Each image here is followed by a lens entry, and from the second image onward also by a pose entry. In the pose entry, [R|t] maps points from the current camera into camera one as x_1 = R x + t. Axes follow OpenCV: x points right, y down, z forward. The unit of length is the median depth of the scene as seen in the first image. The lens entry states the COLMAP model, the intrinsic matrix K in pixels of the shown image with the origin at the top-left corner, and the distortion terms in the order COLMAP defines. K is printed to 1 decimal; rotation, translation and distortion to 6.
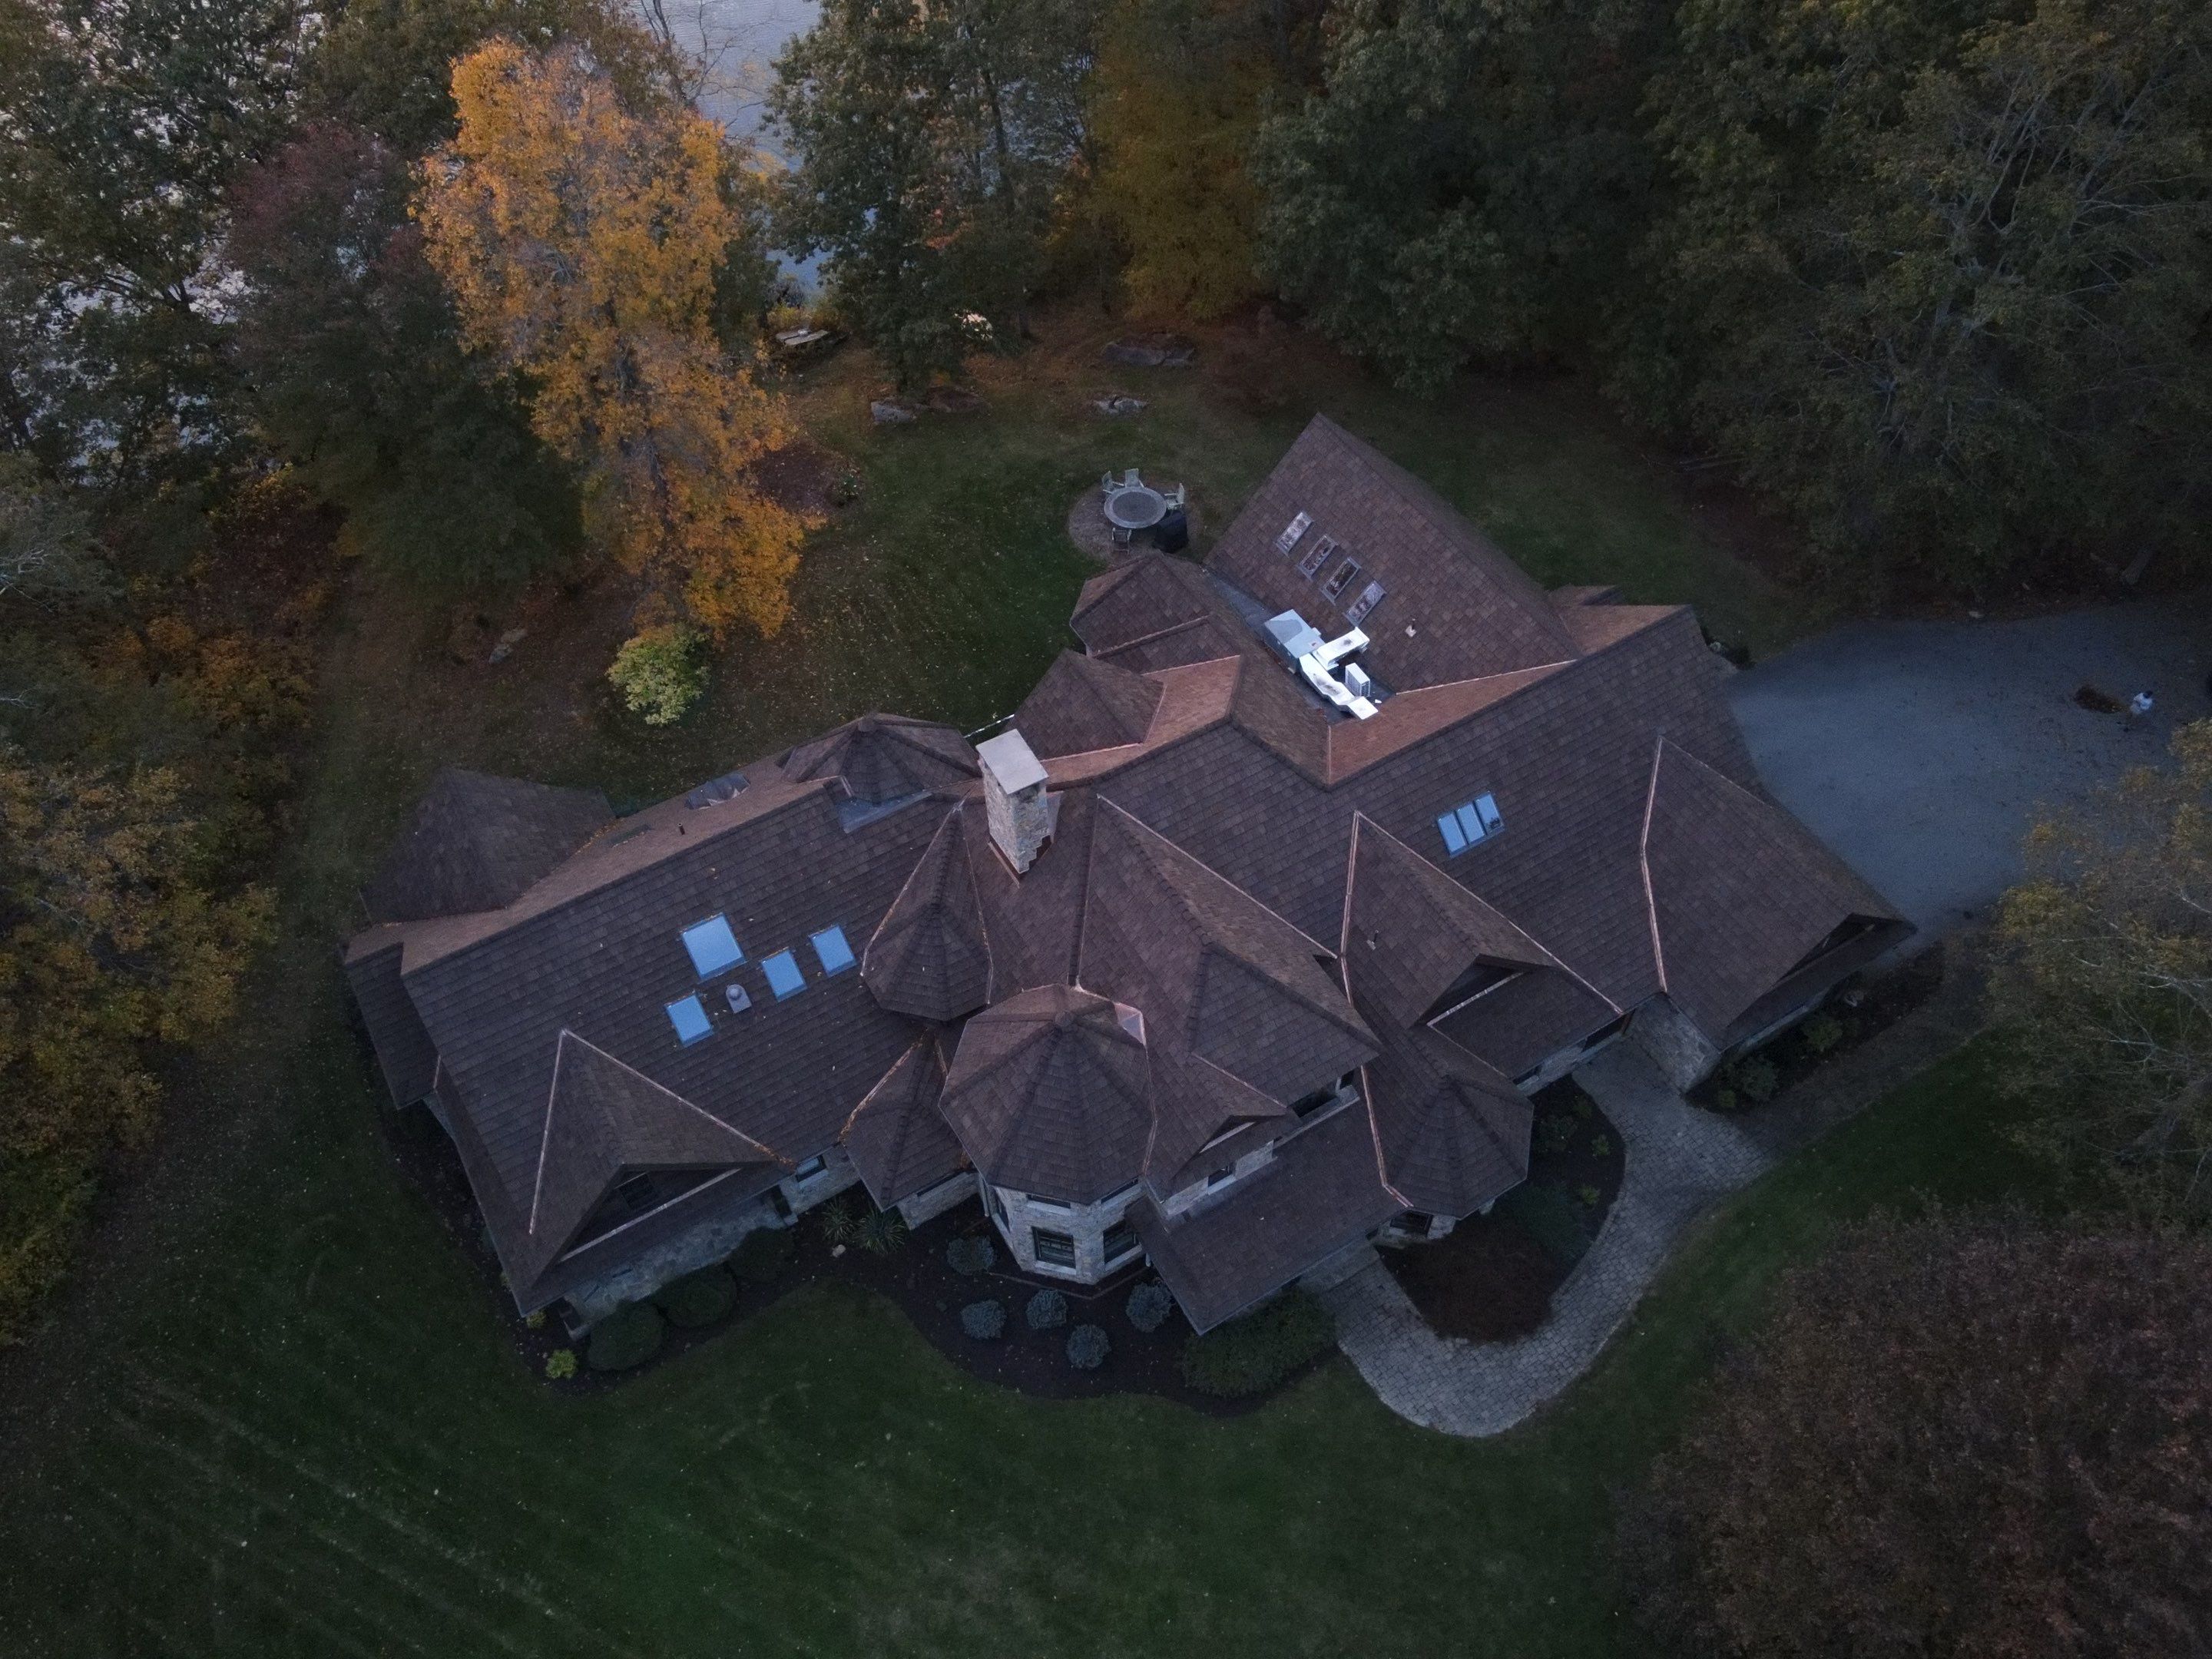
lens RADIAL K [[1616.5, 0, 1130.0], [0, 1616.5, 831.5], [0, 0, 1]] dist [0.021564, -0.002083]
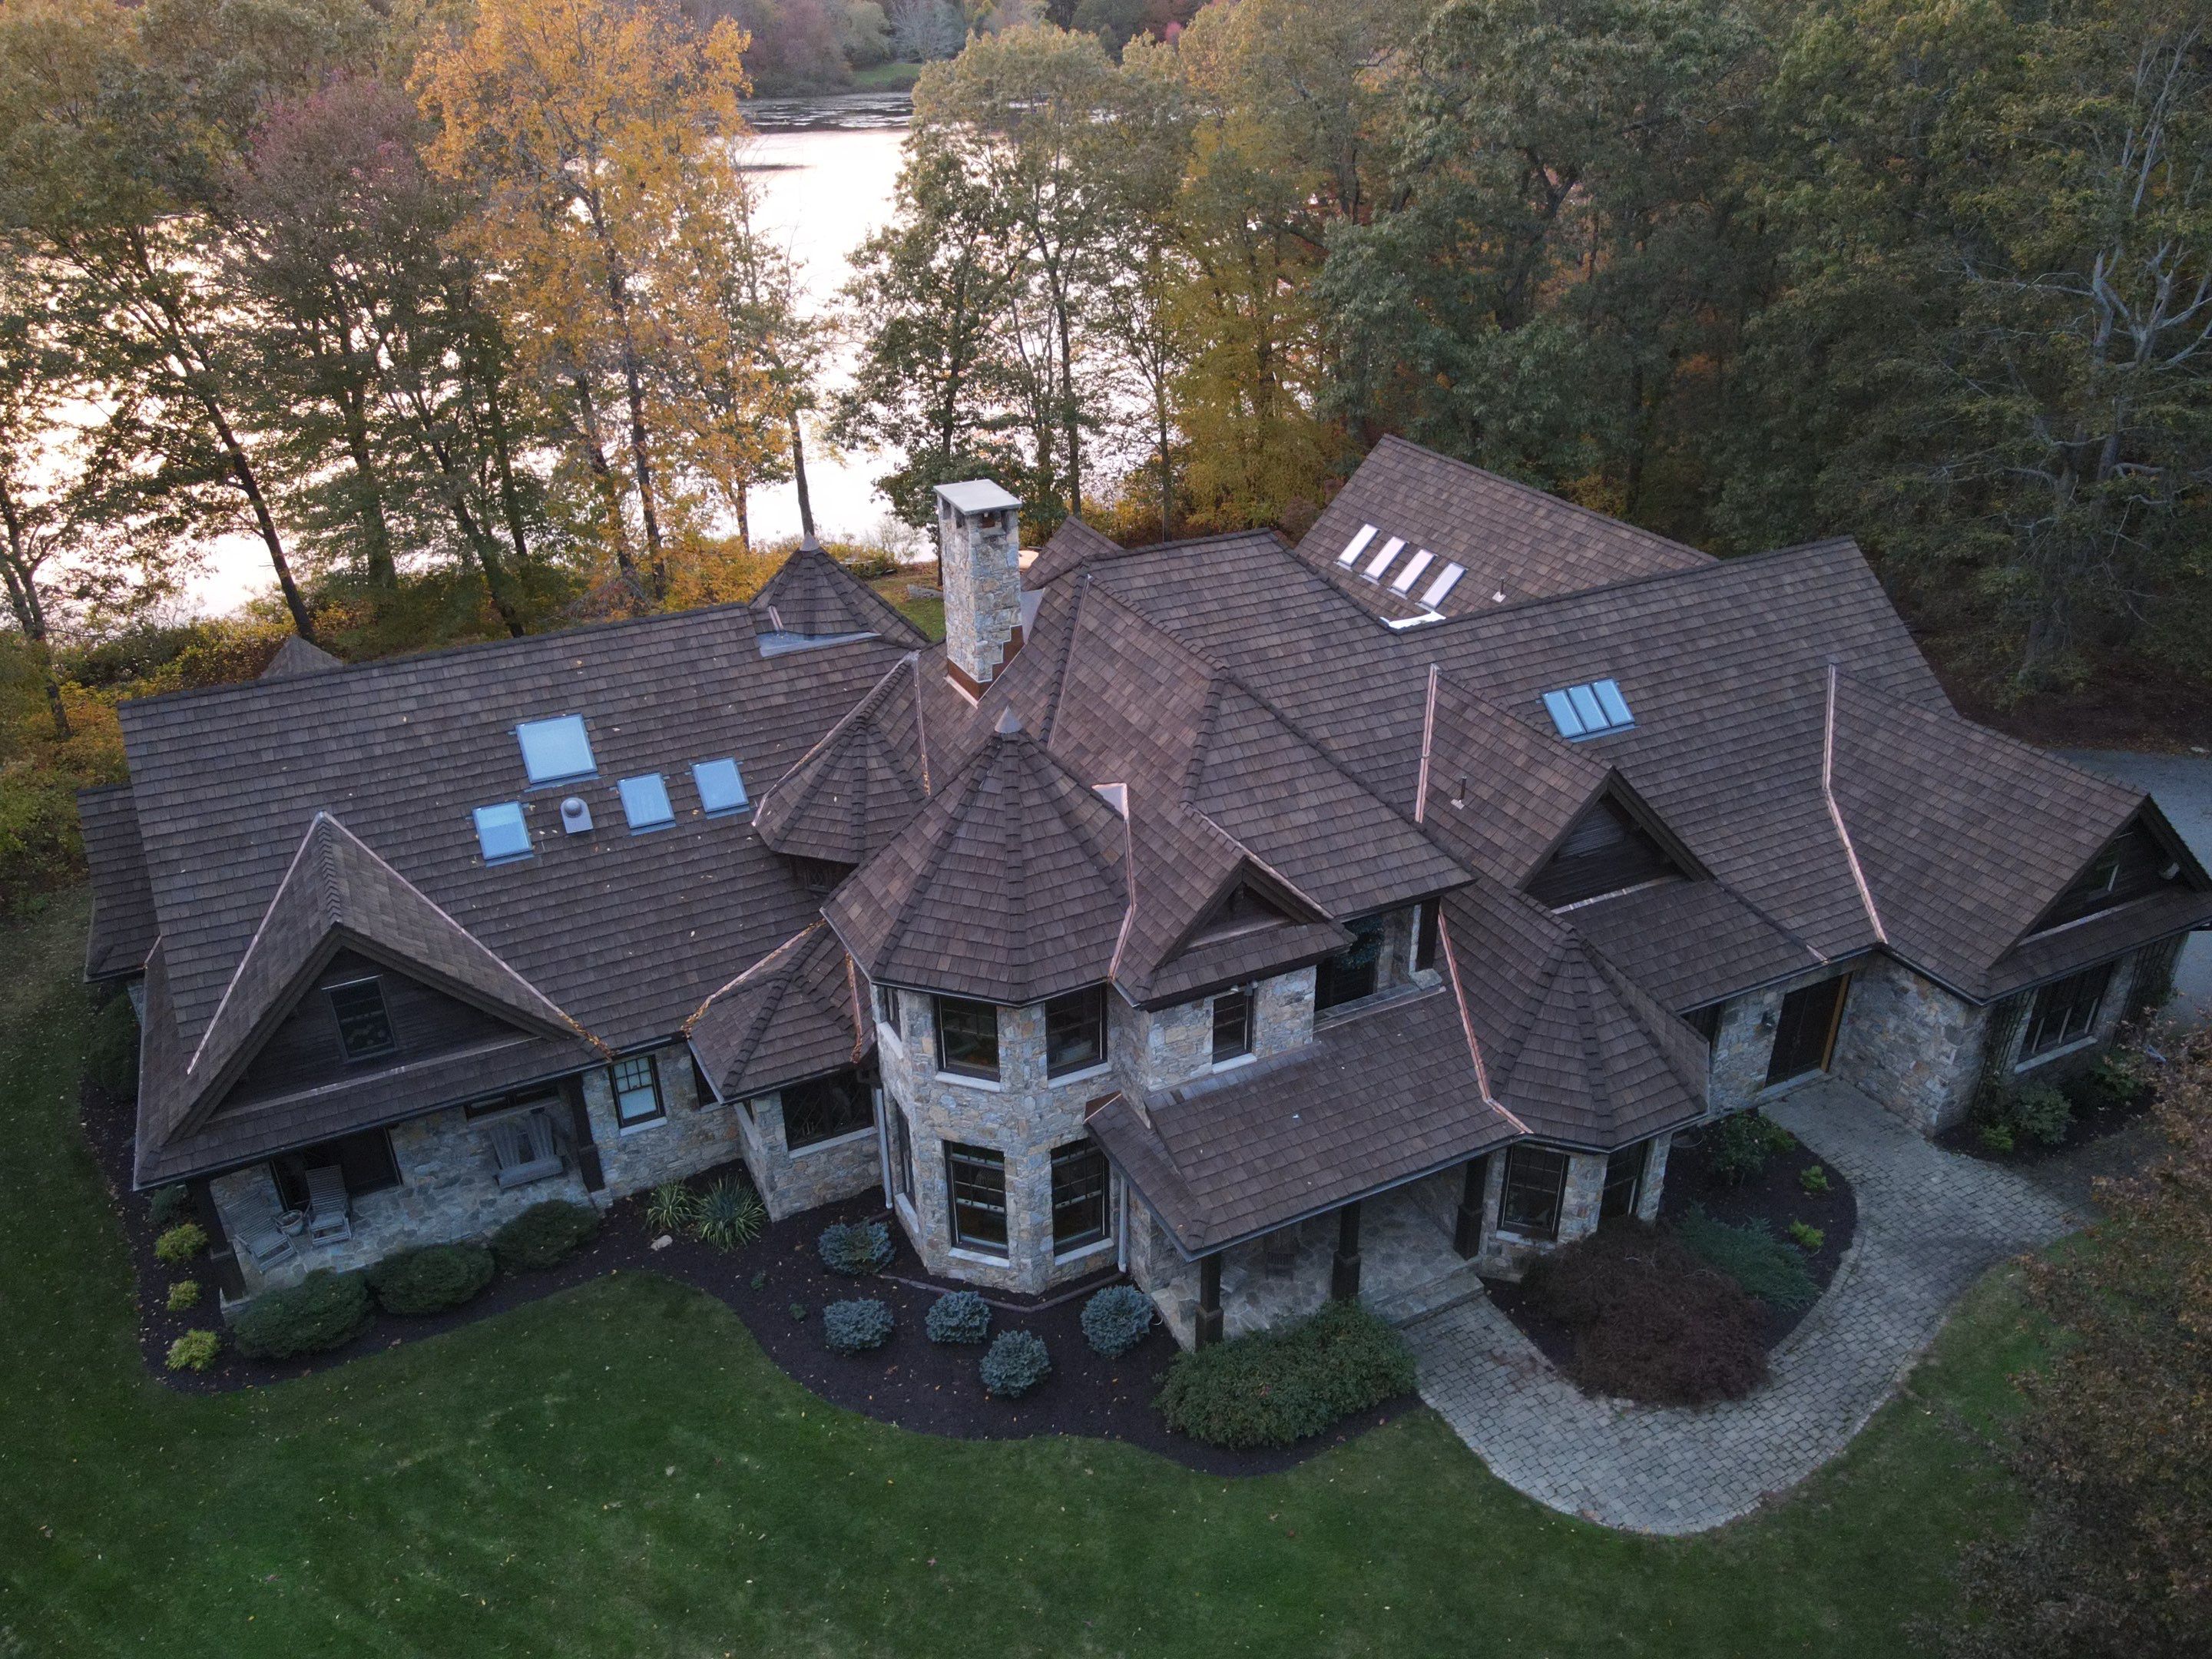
lens RADIAL K [[1616.5, 0, 1127.0], [0, 1616.5, 826.0], [0, 0, 1]] dist [0.021564, -0.002083]
pose [[0.997288, 0.037552, -0.063289, 0.047553], [-0.060568, 0.907323, -0.416048, 0.376908], [0.041800, 0.418753, 0.907138, 0.339724]]
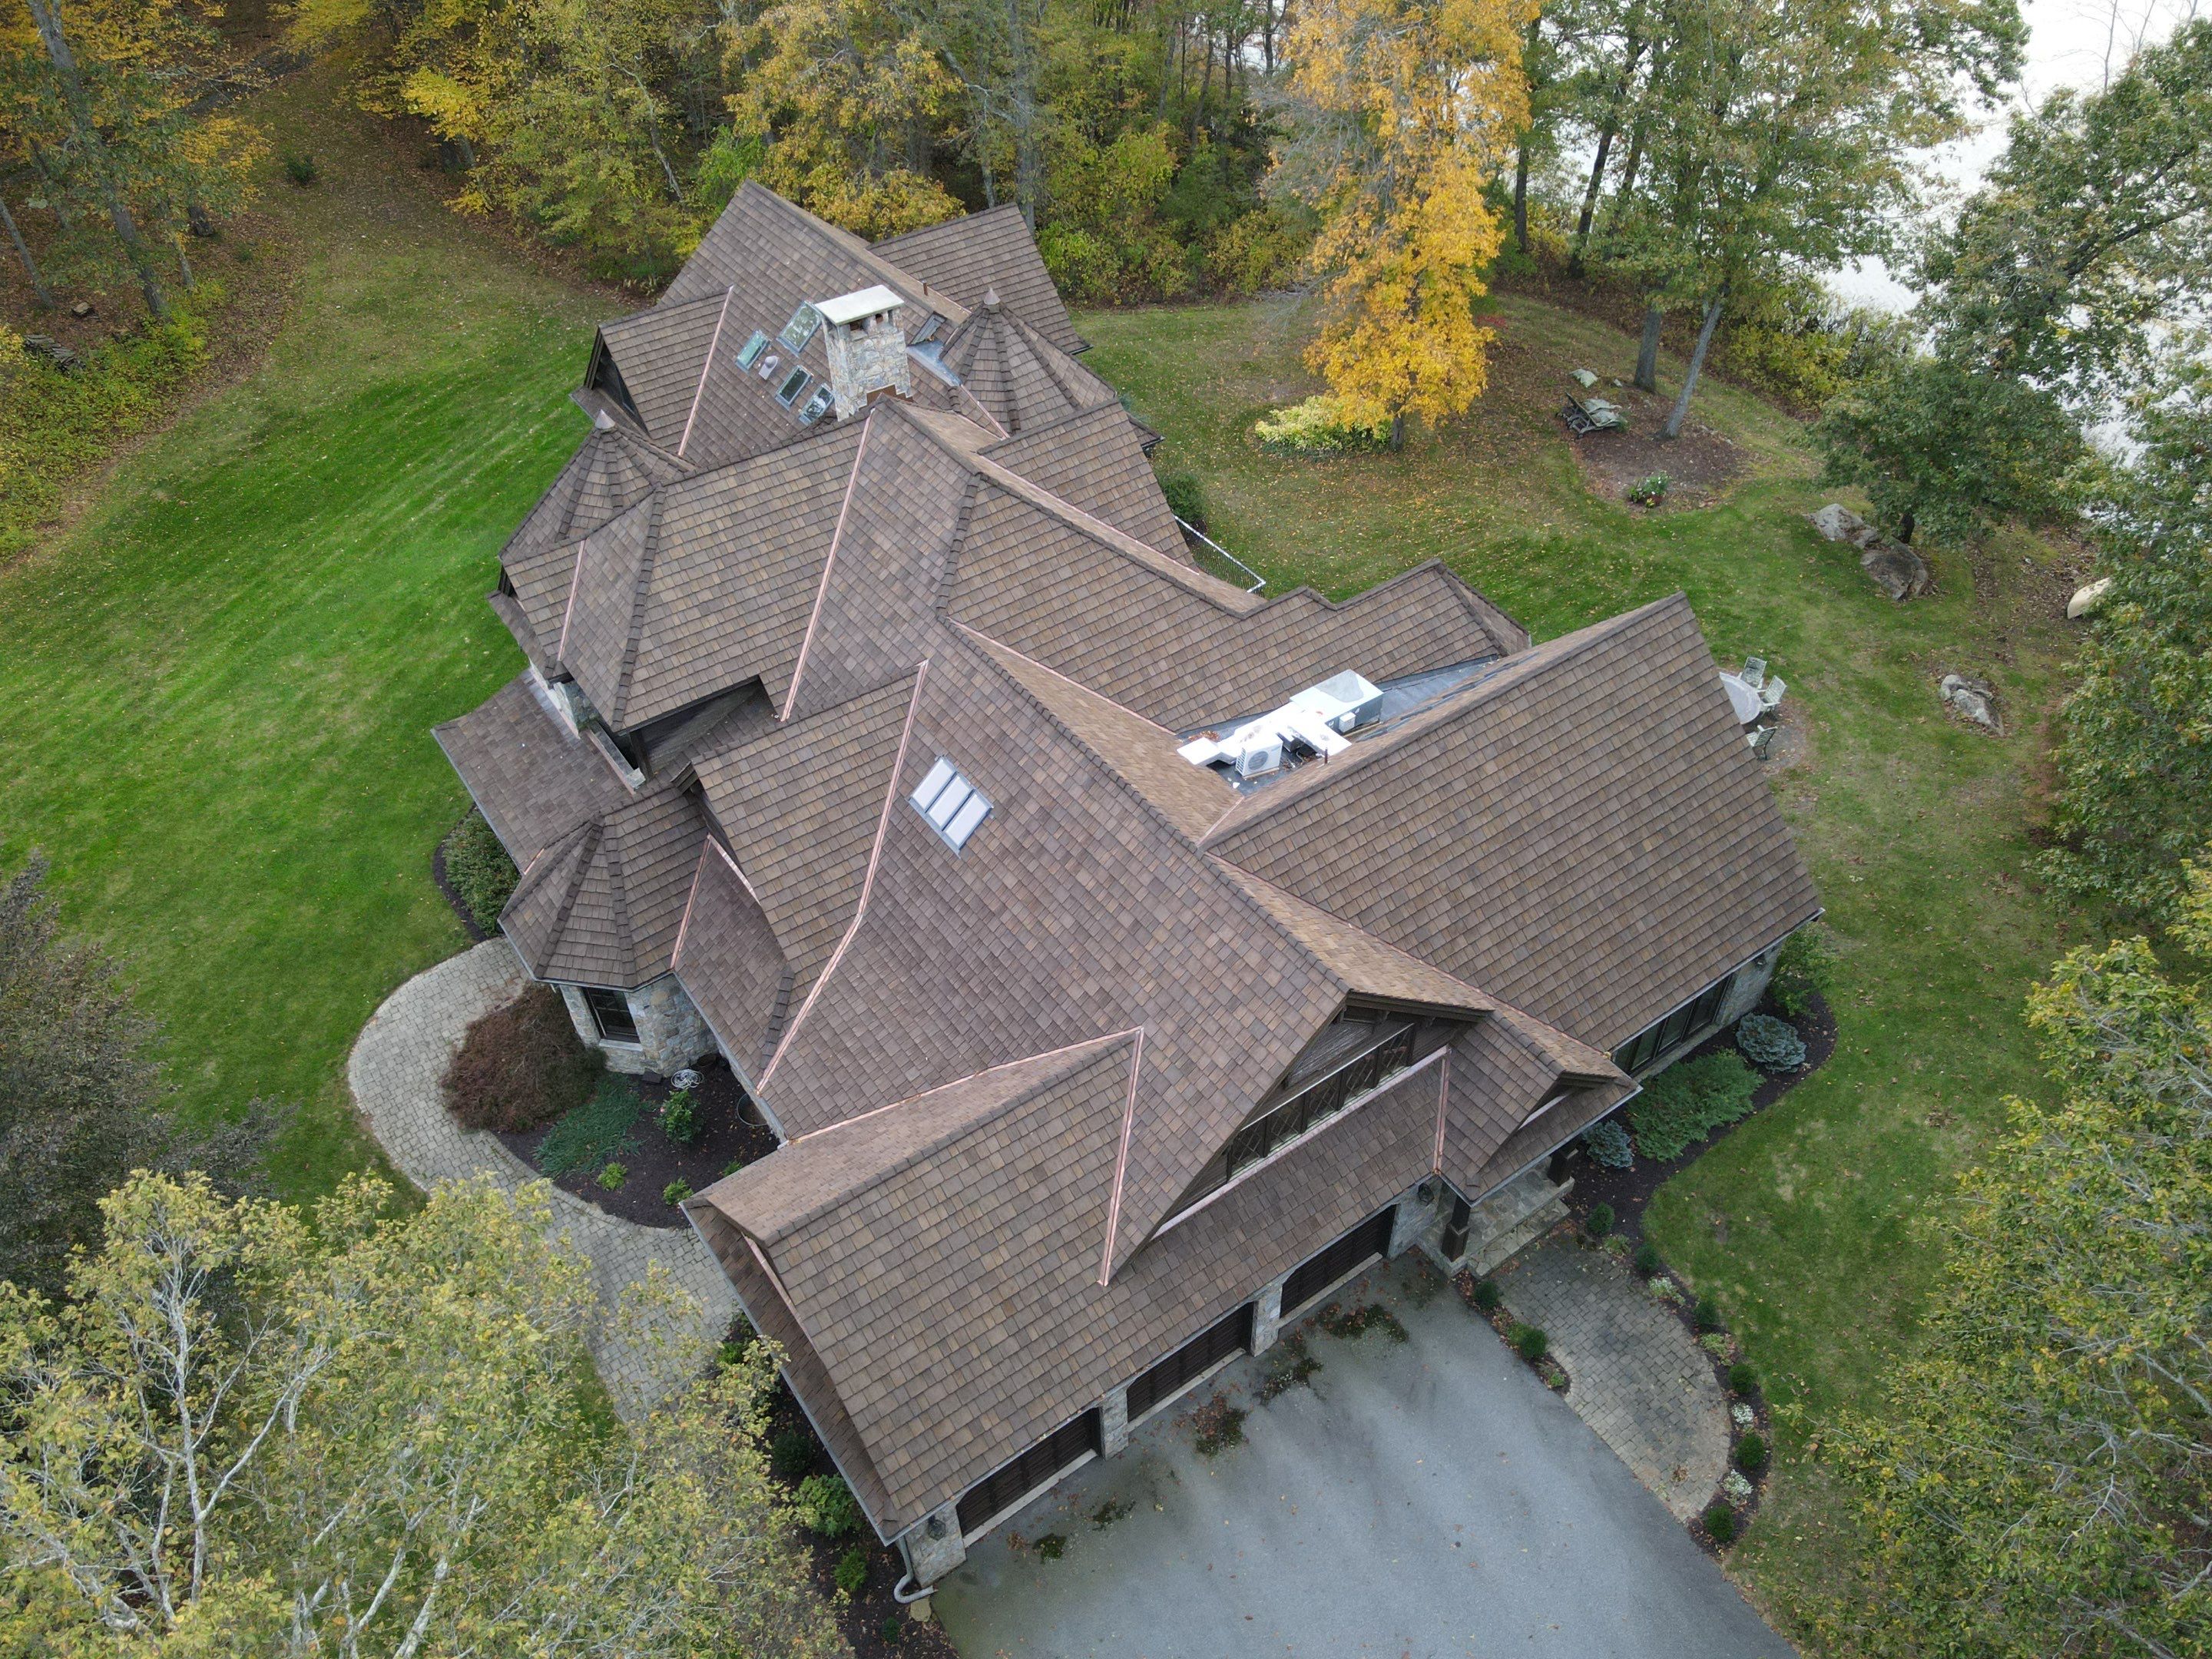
lens RADIAL K [[1616.5, 0, 1129.8], [0, 1616.5, 839.7], [0, 0, 1]] dist [0.021564, -0.002083]
pose [[0.077474, 0.696512, -0.713351, 0.761135], [-0.781479, 0.486728, 0.390366, -0.350765], [0.619103, 0.527225, 0.582018, 0.648339]]
